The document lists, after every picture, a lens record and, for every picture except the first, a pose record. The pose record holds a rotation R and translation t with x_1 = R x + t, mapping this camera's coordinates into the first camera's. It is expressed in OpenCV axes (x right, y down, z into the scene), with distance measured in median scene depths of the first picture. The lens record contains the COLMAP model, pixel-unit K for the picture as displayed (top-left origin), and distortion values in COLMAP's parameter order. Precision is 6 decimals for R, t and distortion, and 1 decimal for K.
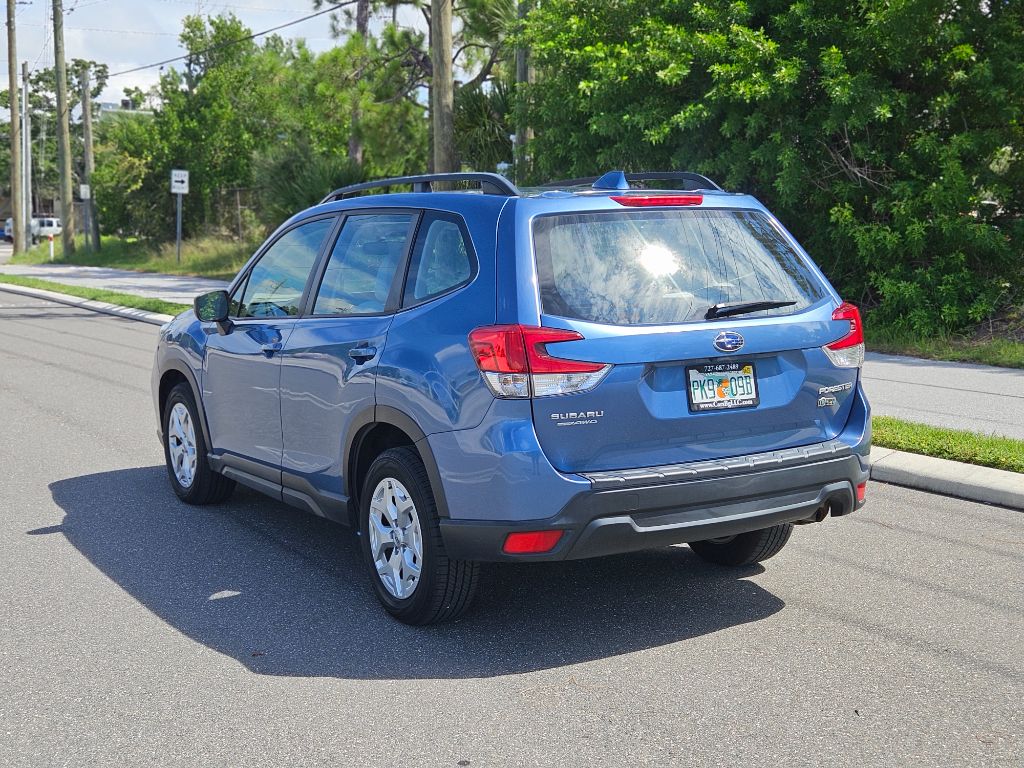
lens RADIAL K [[1436.3, 0, 503.5], [0, 1436.3, 391.2], [0, 0, 1]] dist [0.096625, 0.000000]
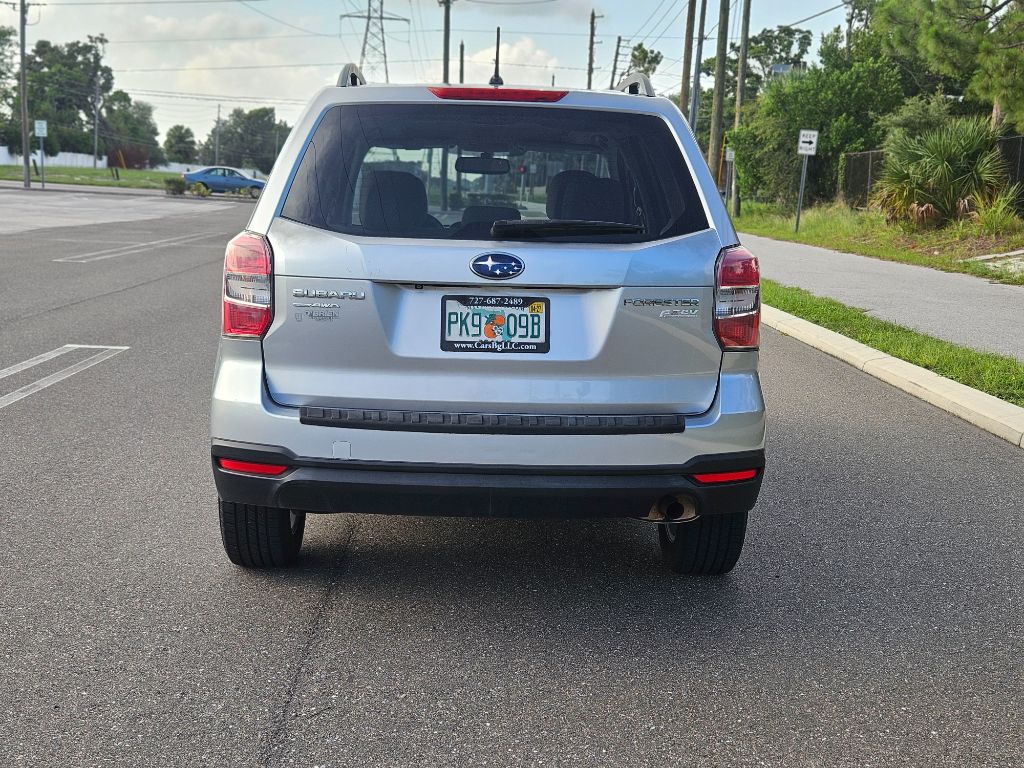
lens RADIAL K [[1436.3, 0, 536.5], [0, 1436.3, 394.3], [0, 0, 1]] dist [0.096625, 0.000000]
pose [[0.874959, 0.105247, -0.472620, 0.135566], [-0.096186, 0.994418, 0.043377, -0.000302], [0.474547, 0.007506, 0.880198, 0.072184]]
